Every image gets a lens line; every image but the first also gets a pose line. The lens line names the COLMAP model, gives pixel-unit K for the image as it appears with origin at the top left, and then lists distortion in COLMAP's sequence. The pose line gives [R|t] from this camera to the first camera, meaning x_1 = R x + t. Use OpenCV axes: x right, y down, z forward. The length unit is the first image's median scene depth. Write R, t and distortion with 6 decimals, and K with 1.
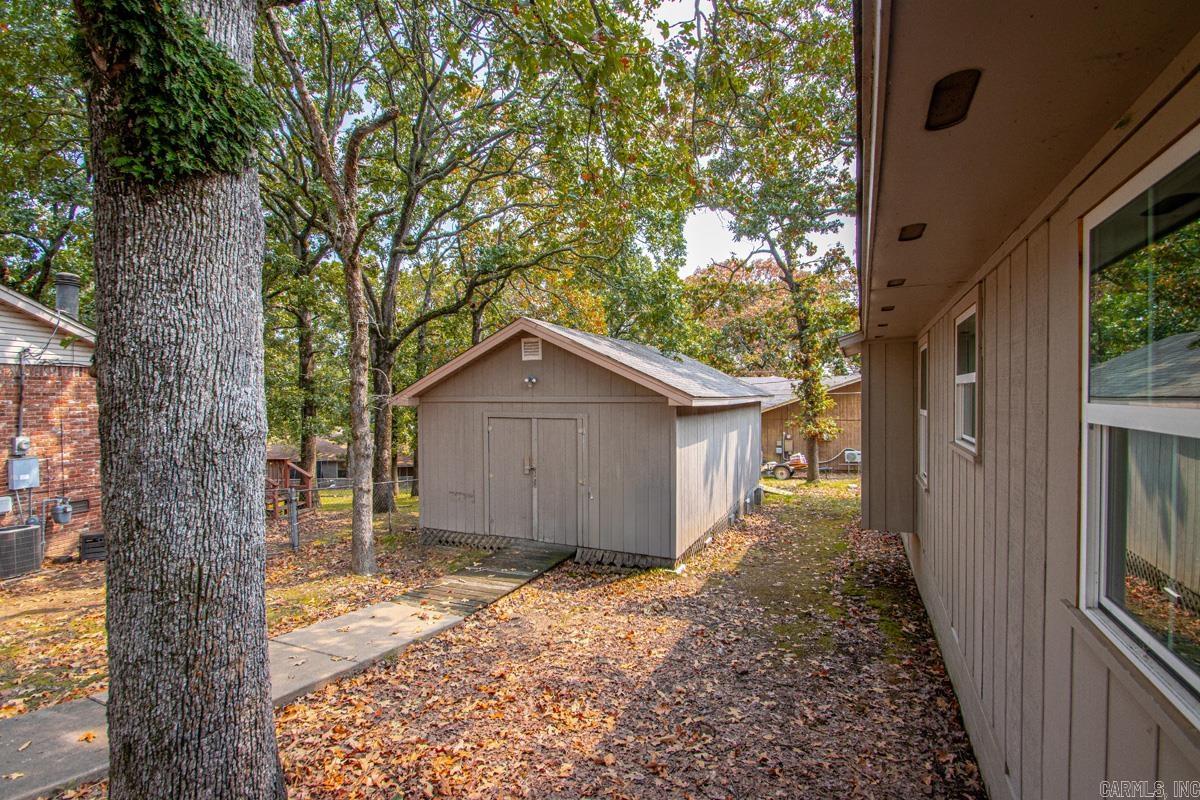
lens RADIAL K [[558.1, 0, 600.0], [0, 558.1, 400.0], [0, 0, 1]] dist [0.017502, -0.018459]
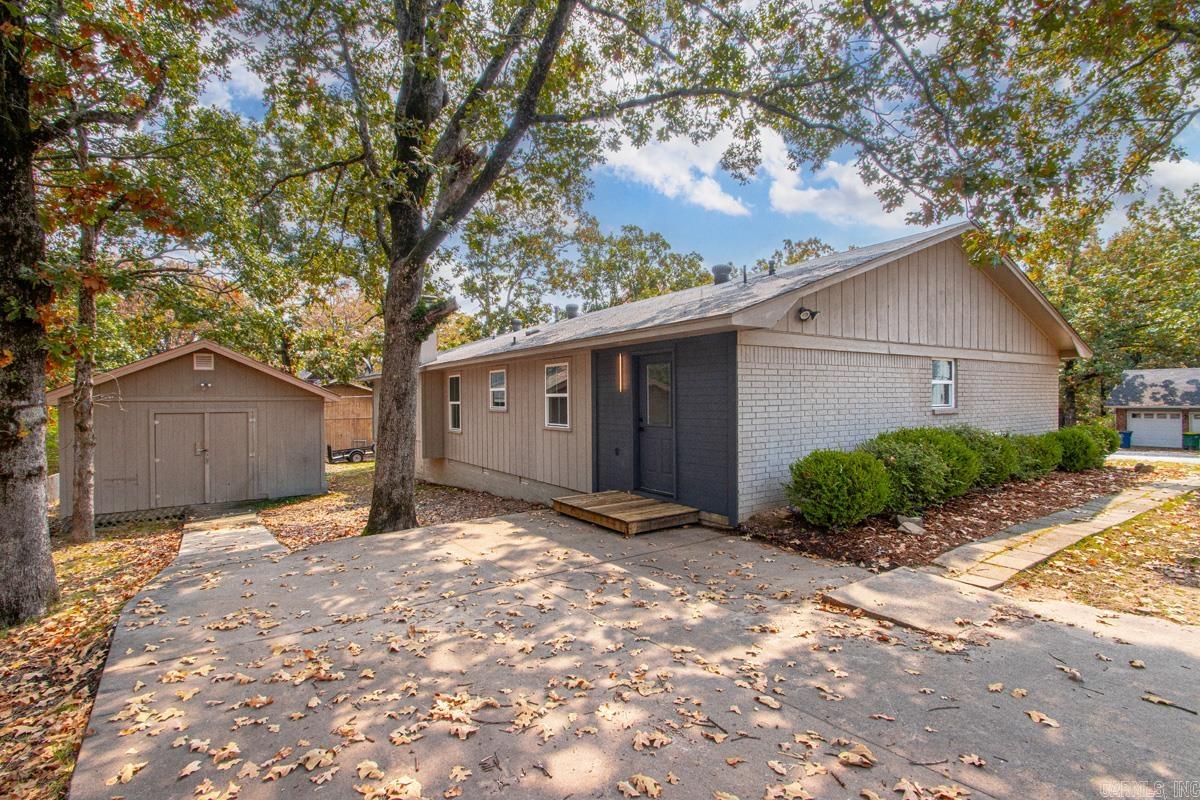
lens RADIAL K [[547.8, 0, 600.0], [0, 547.8, 400.0], [0, 0, 1]] dist [0.016329, -0.016148]
pose [[0.503487, -0.000962, 0.864002, -0.761263], [0.014029, 0.999877, -0.007062, 0.023177], [-0.863889, 0.015677, 0.503438, -0.475386]]
